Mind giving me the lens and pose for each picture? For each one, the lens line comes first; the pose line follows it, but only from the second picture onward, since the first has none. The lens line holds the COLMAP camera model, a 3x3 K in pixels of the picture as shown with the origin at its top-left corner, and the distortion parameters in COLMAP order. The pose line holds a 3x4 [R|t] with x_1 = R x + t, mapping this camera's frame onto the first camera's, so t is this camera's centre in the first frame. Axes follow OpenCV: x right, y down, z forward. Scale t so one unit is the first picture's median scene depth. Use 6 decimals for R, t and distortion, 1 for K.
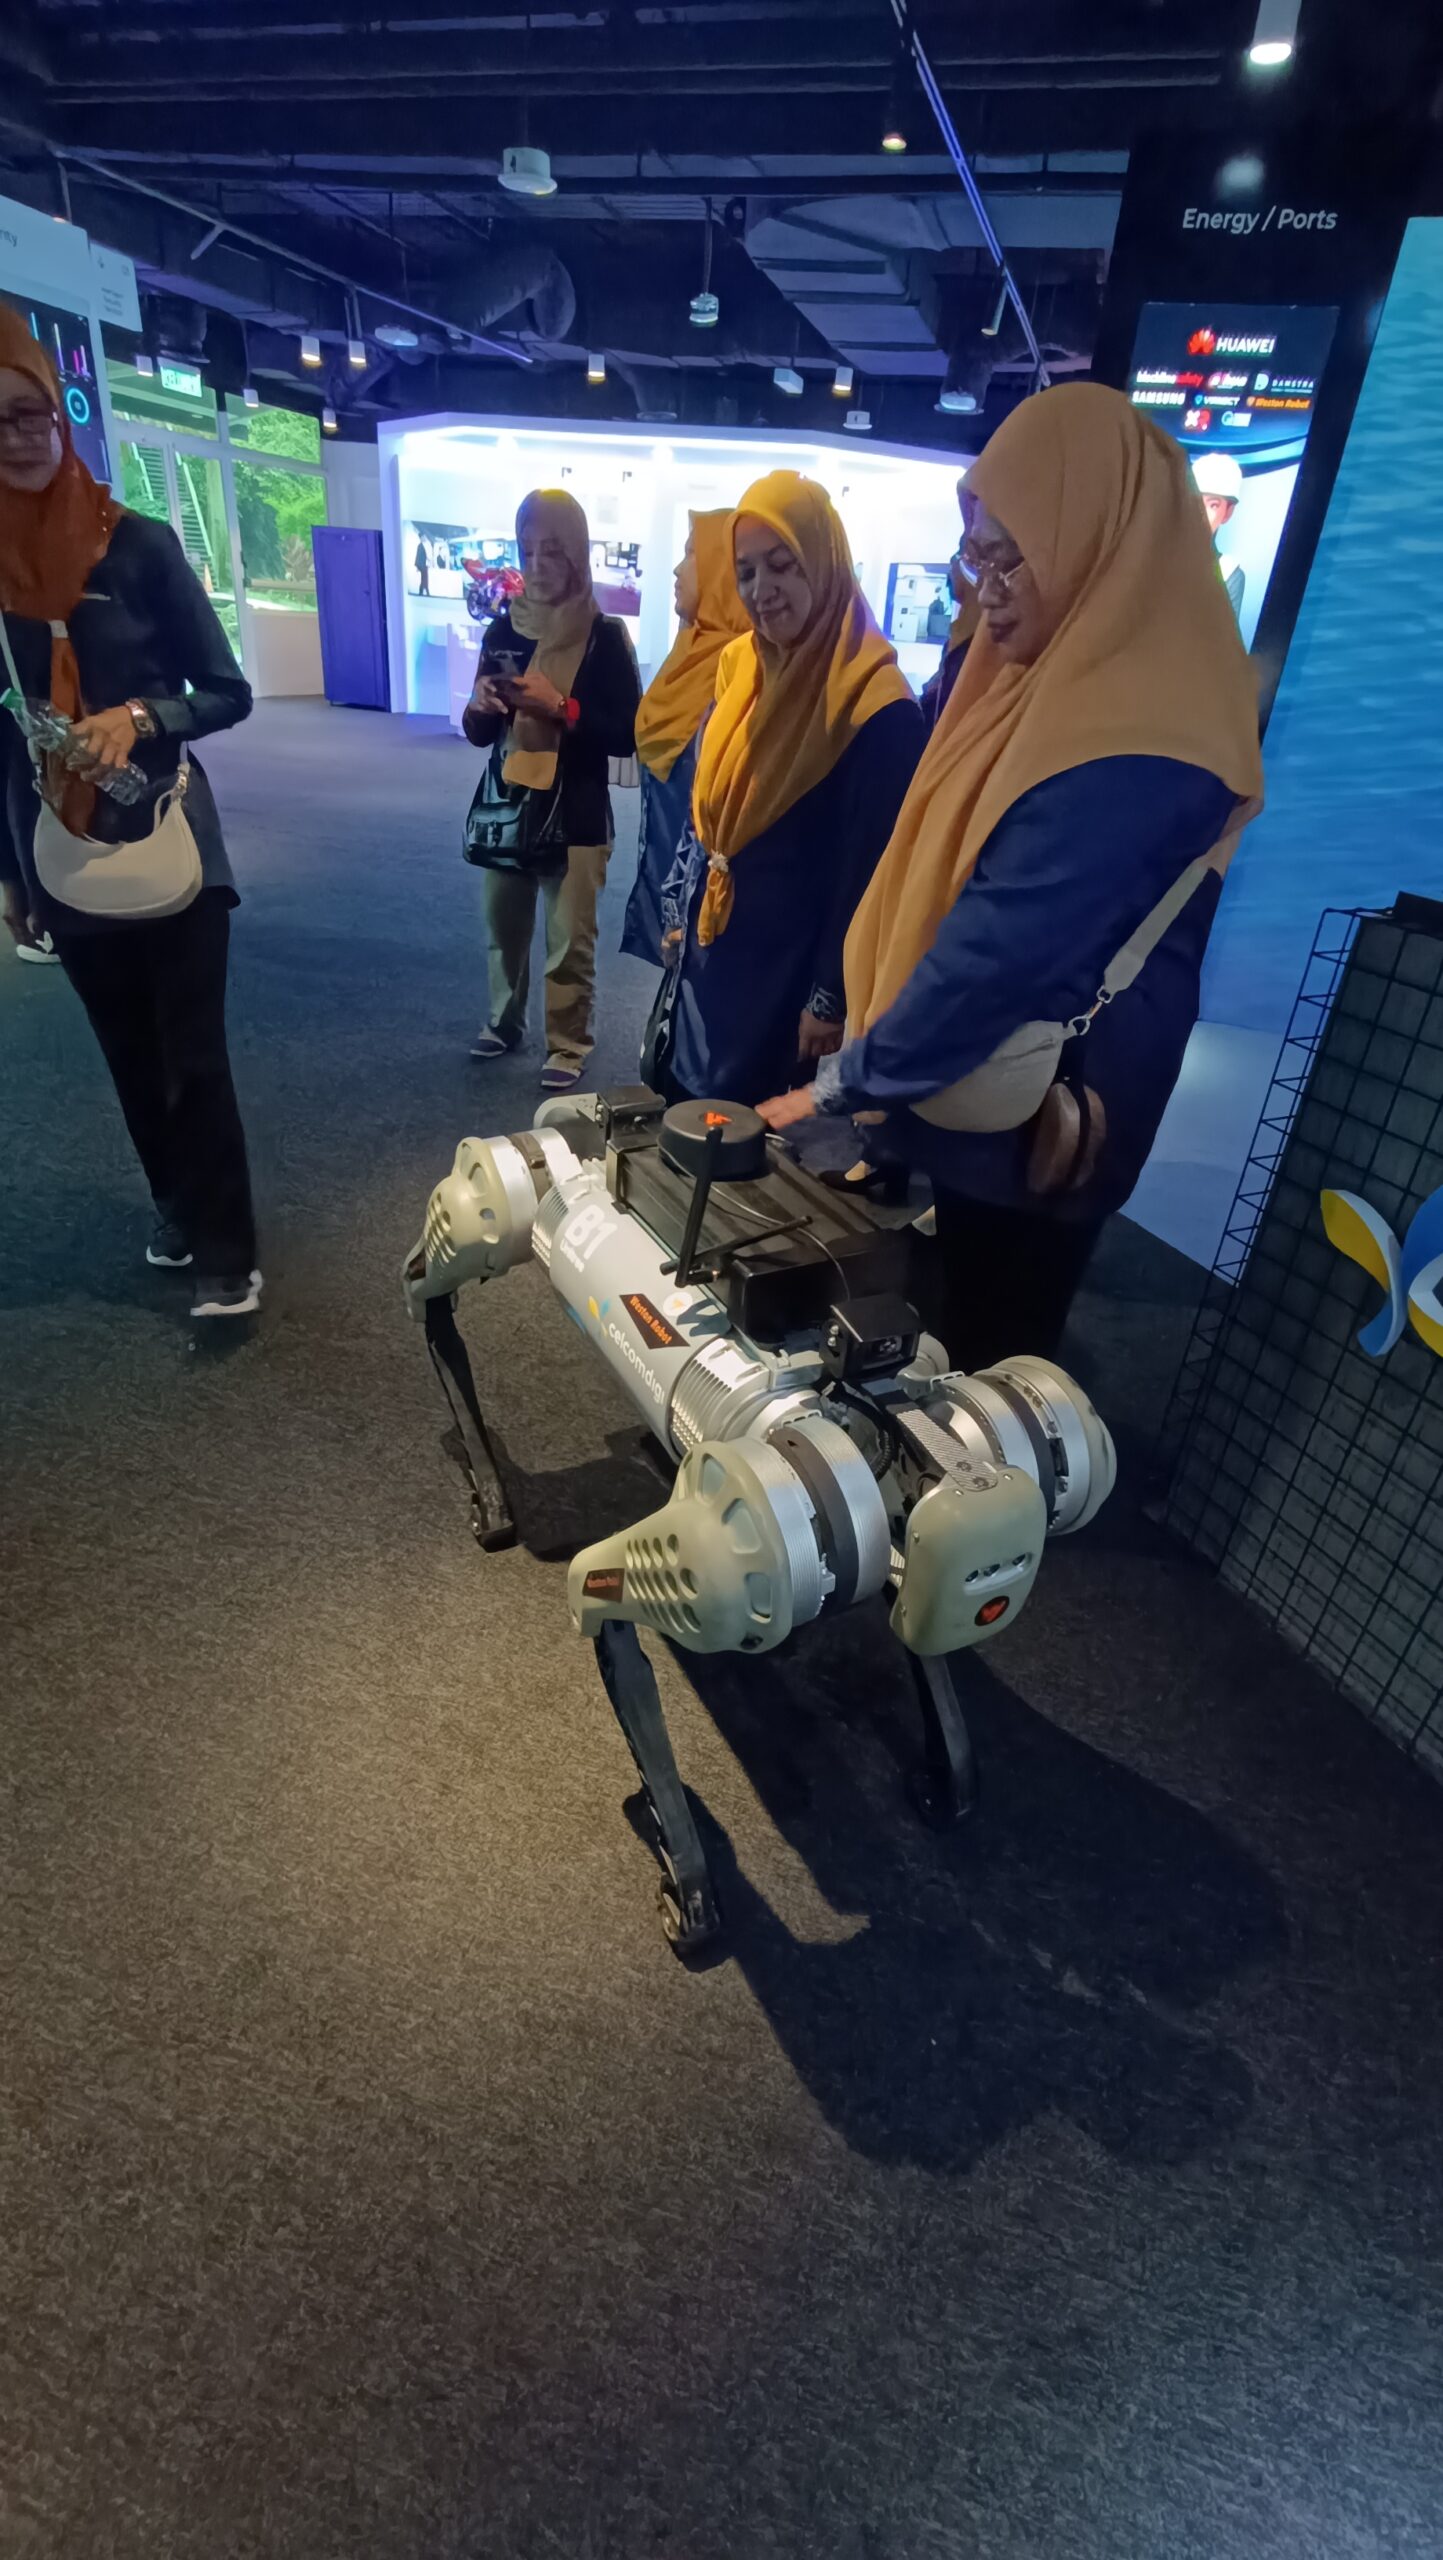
lens RADIAL K [[1169.1, 0, 733.5], [0, 1169.1, 1272.2], [0, 0, 1]] dist [-0.014911, 0.009185]
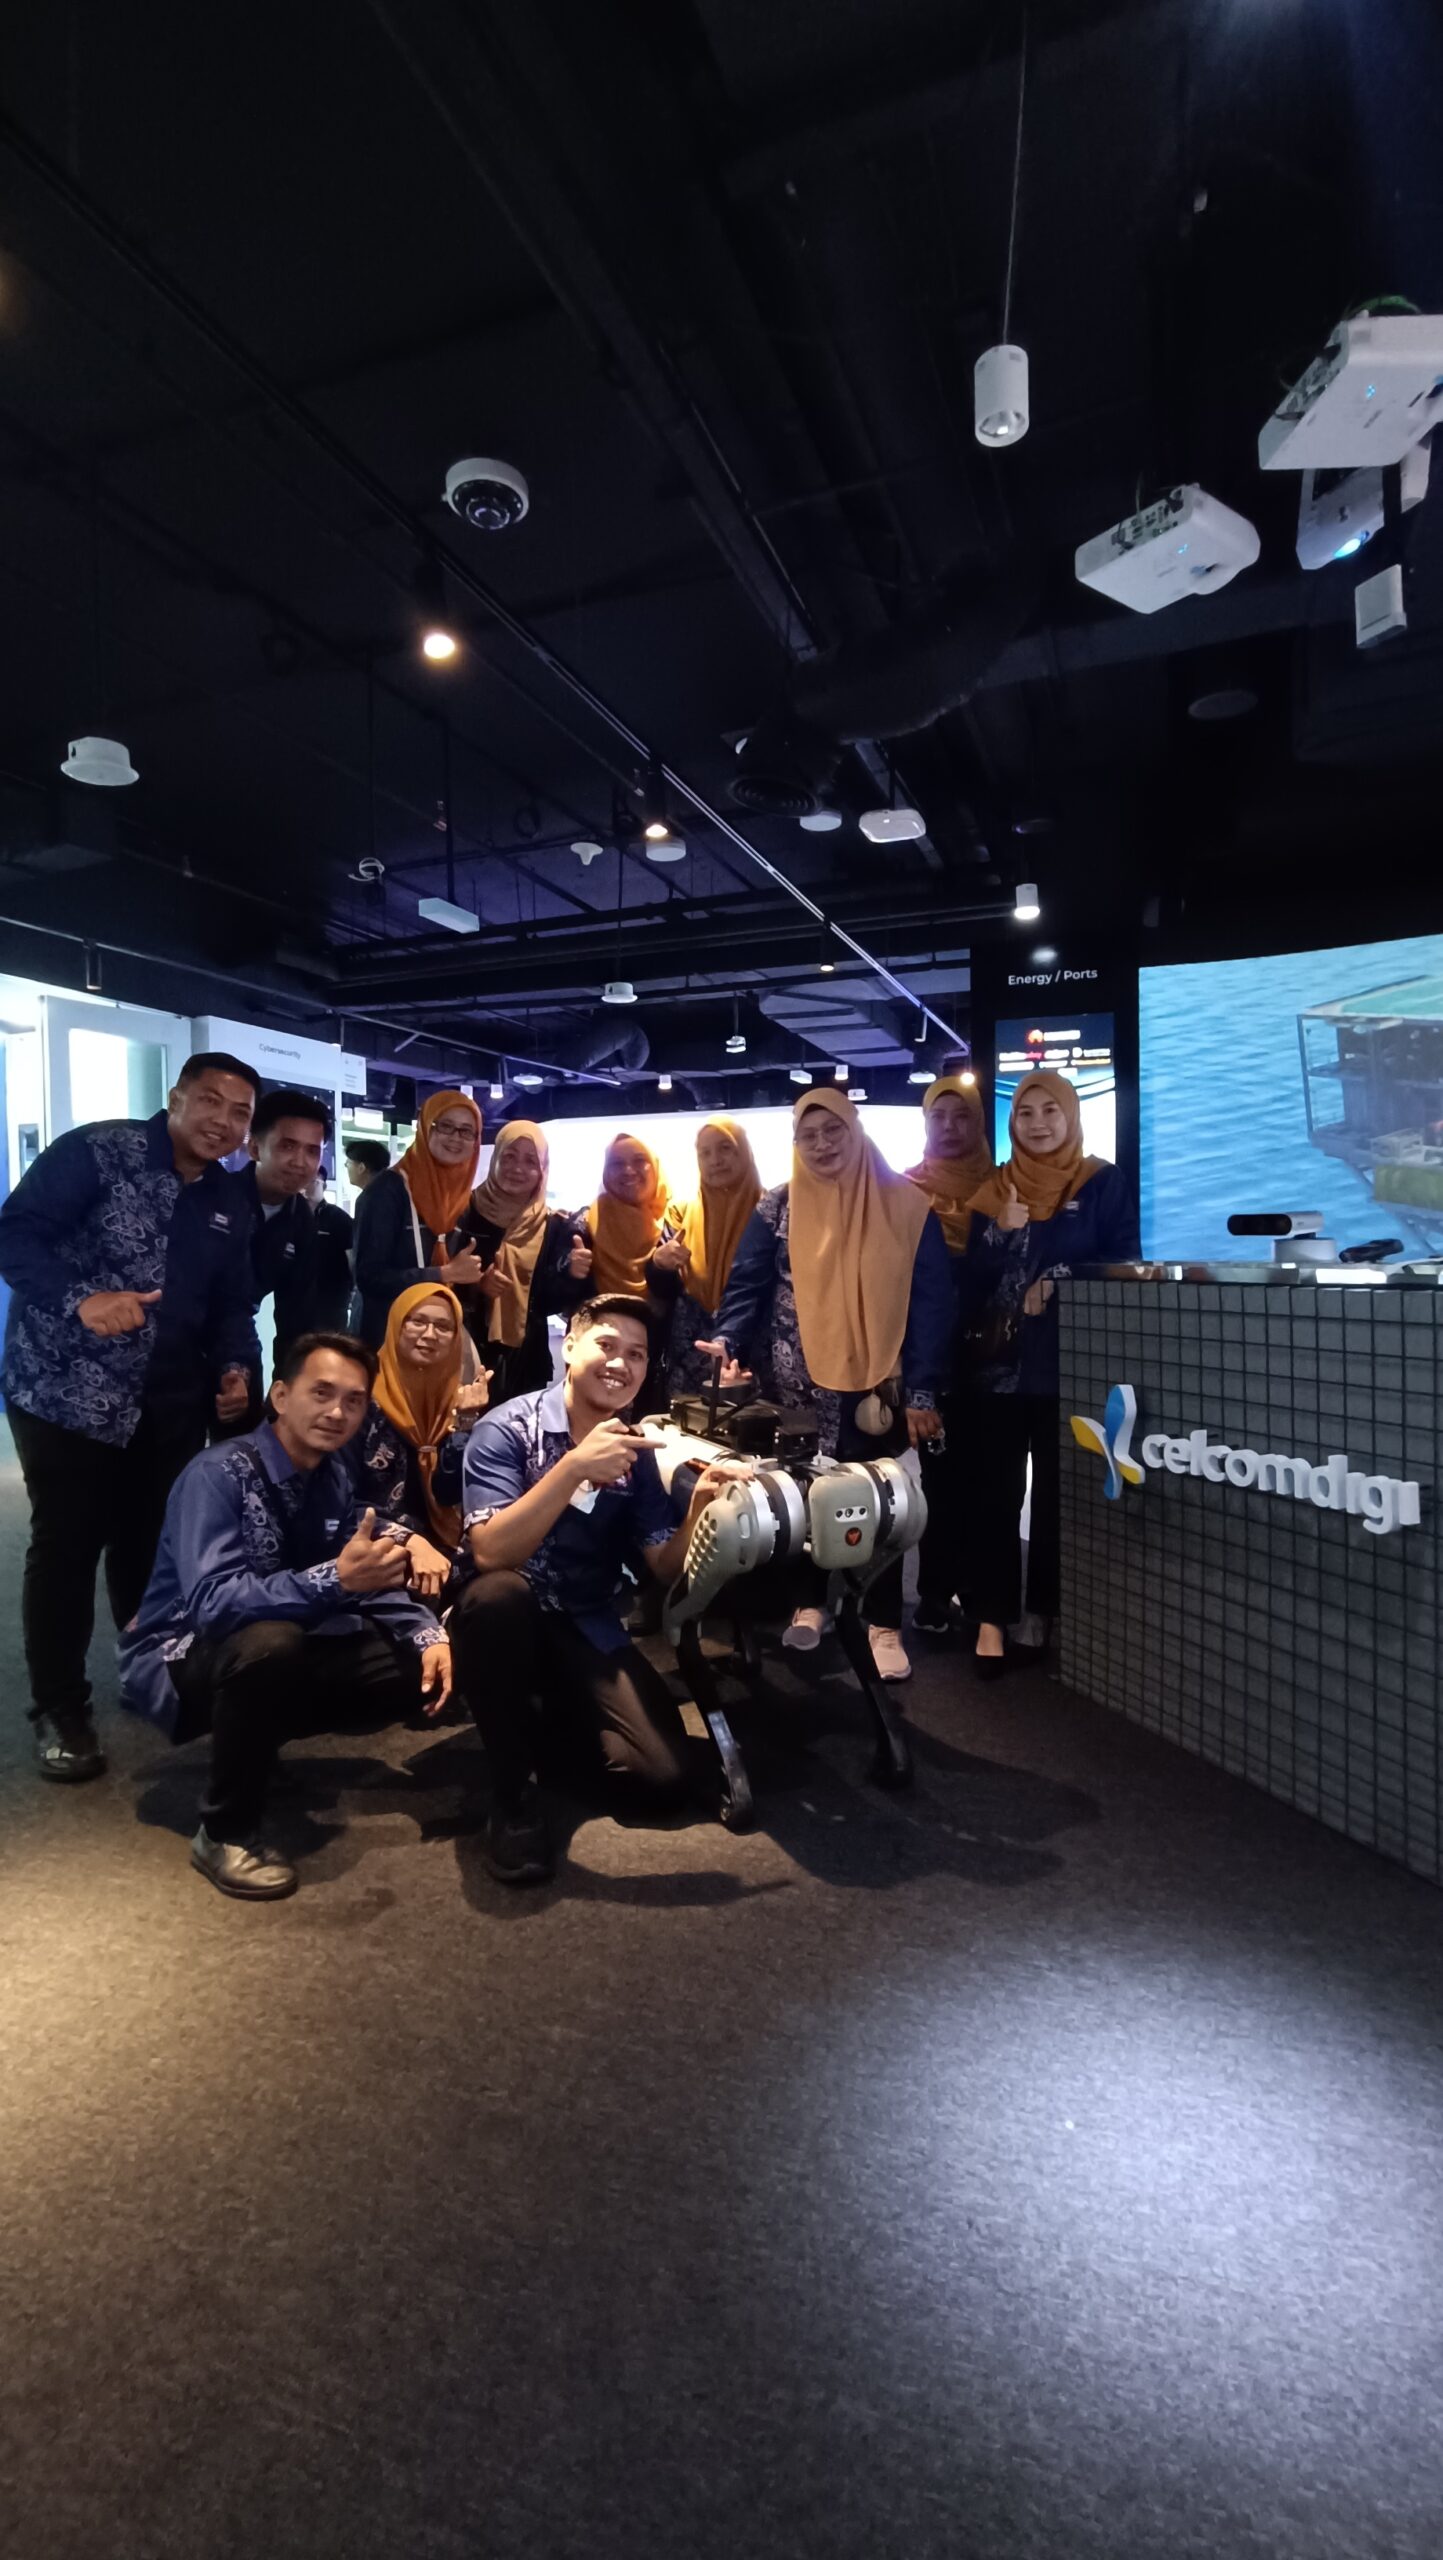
lens RADIAL K [[1169.1, 0, 736.9], [0, 1169.1, 1269.4], [0, 0, 1]] dist [-0.014911, 0.009185]
pose [[0.994671, -0.090492, -0.049396, 0.037032], [0.056329, 0.878315, -0.474753, 0.205127], [0.086347, 0.469440, 0.878732, -0.274708]]
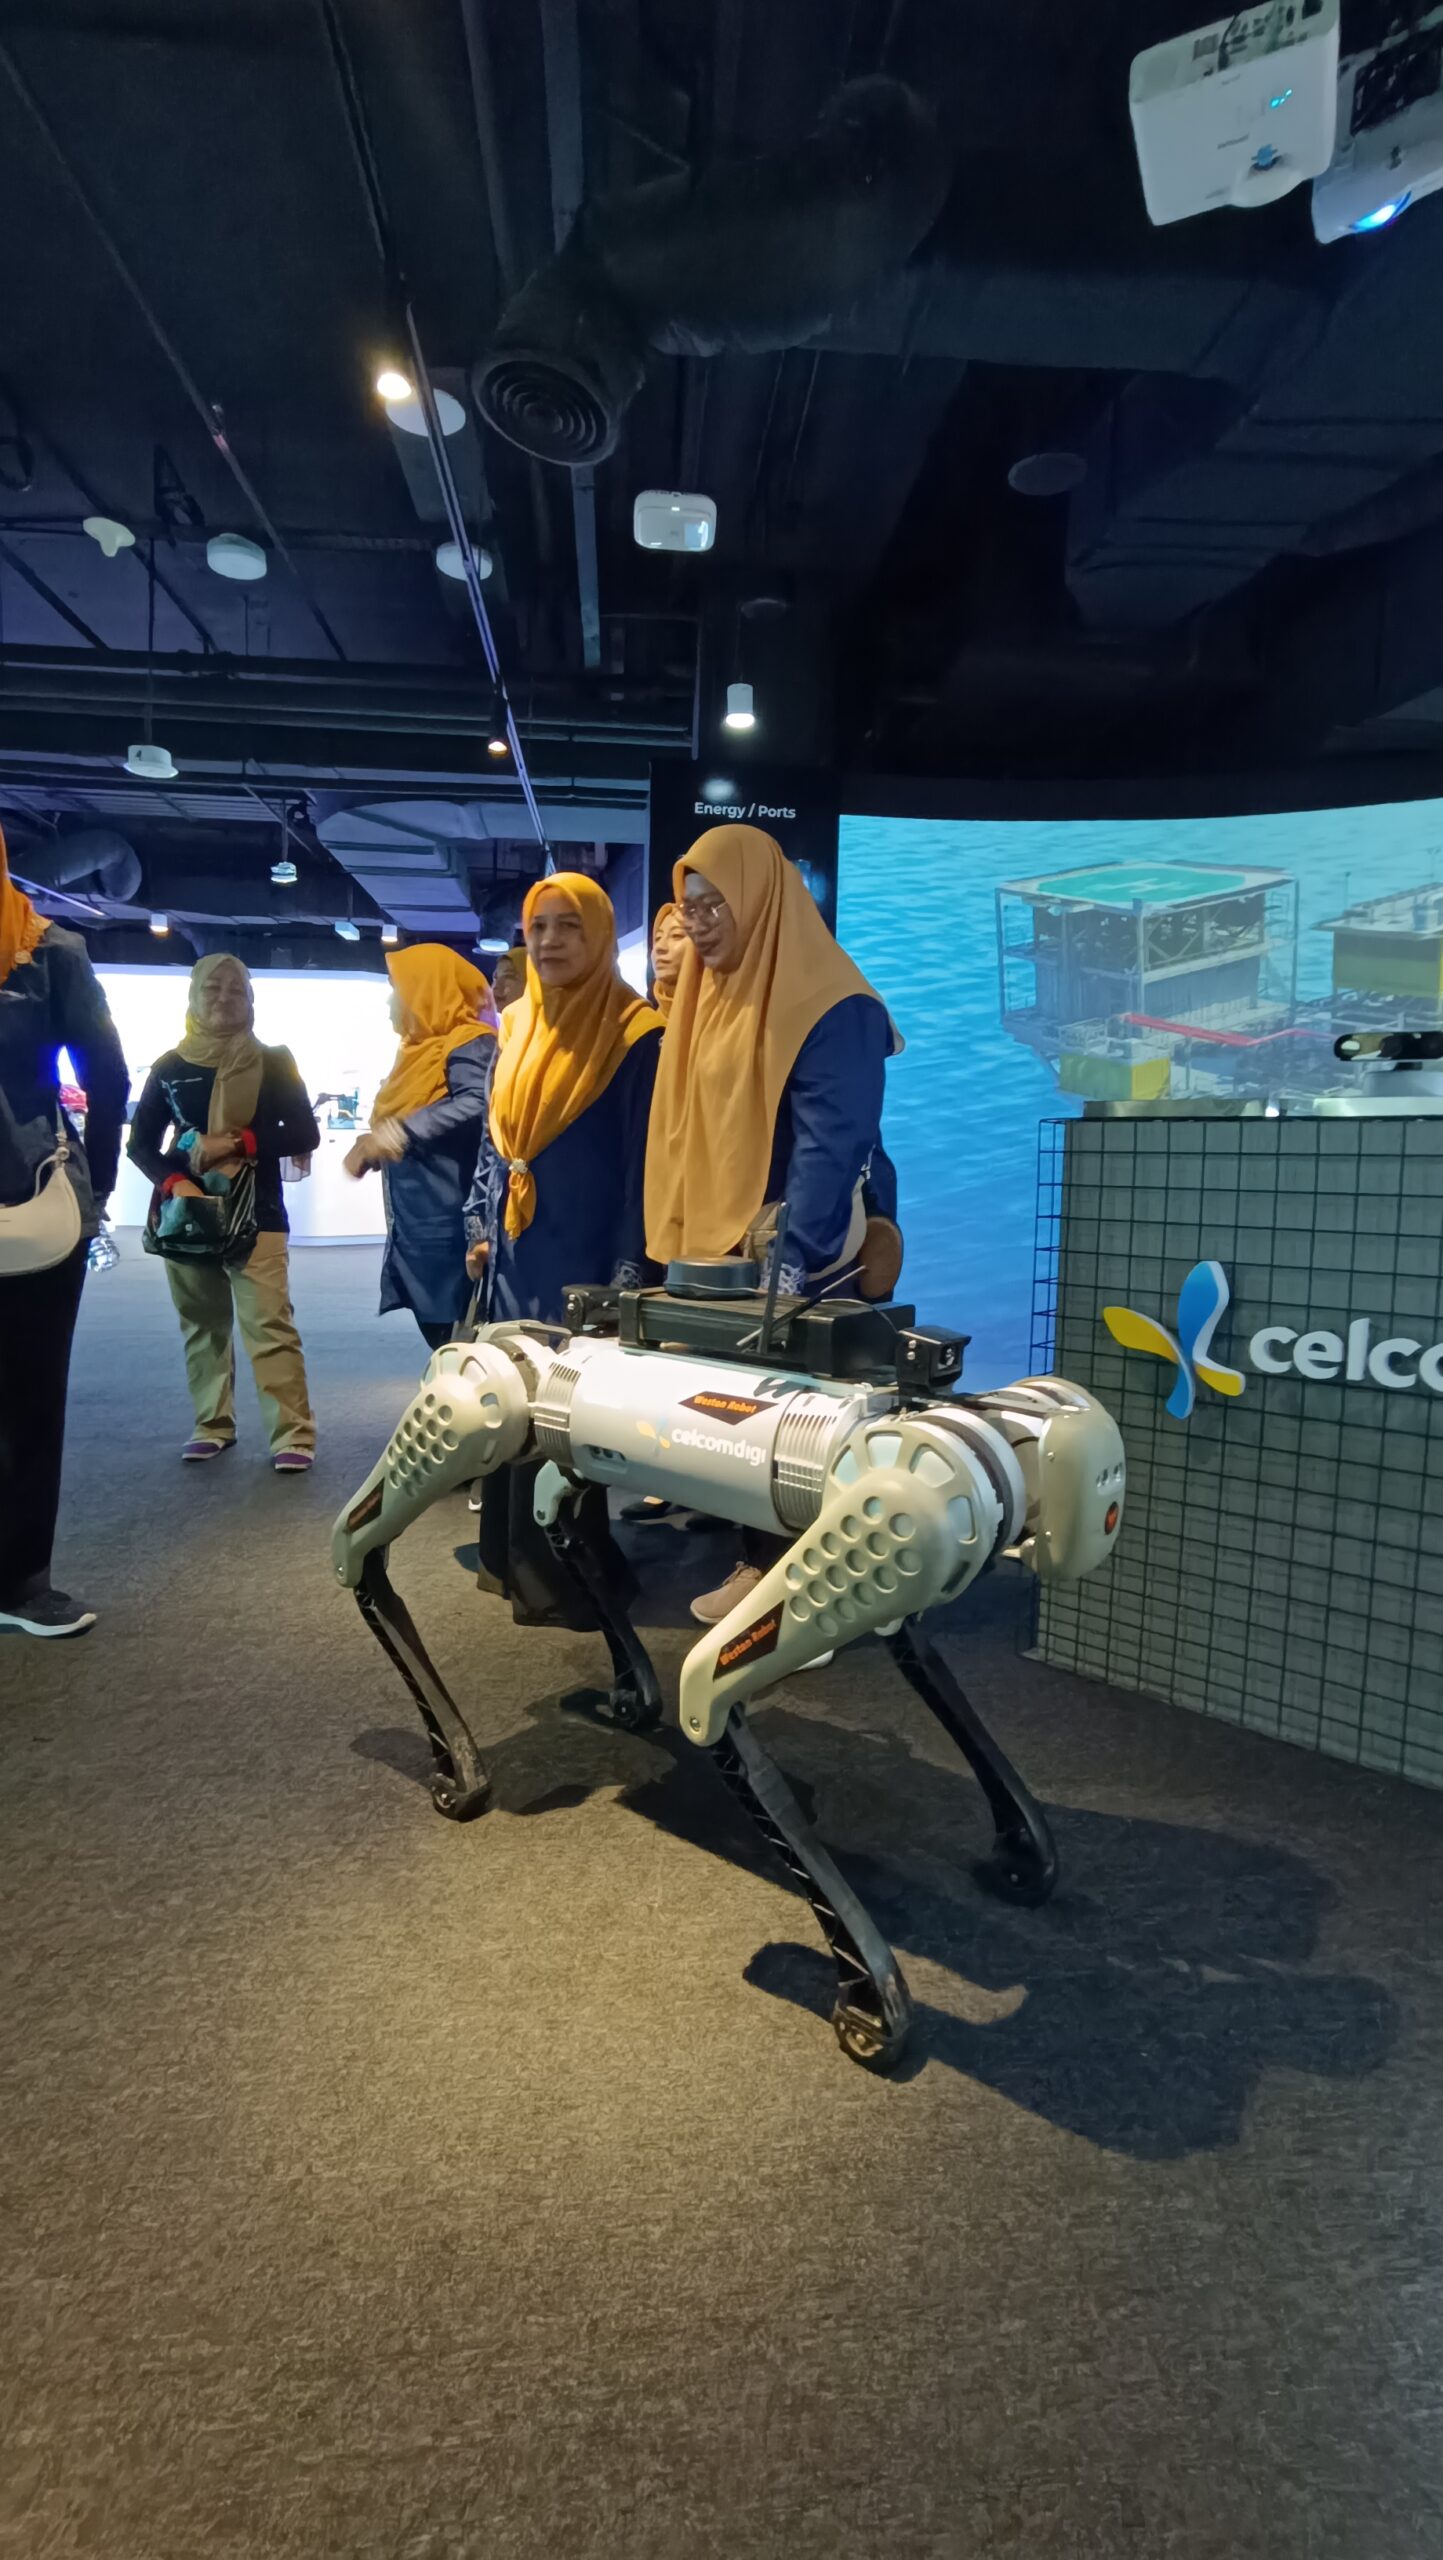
lens RADIAL K [[1169.1, 0, 736.6], [0, 1169.1, 1268.0], [0, 0, 1]] dist [-0.014911, 0.009185]
pose [[0.920578, -0.094826, 0.378873, -0.135203], [0.235139, 0.909129, -0.343794, 0.088628], [-0.311843, 0.405576, 0.859221, -0.008412]]
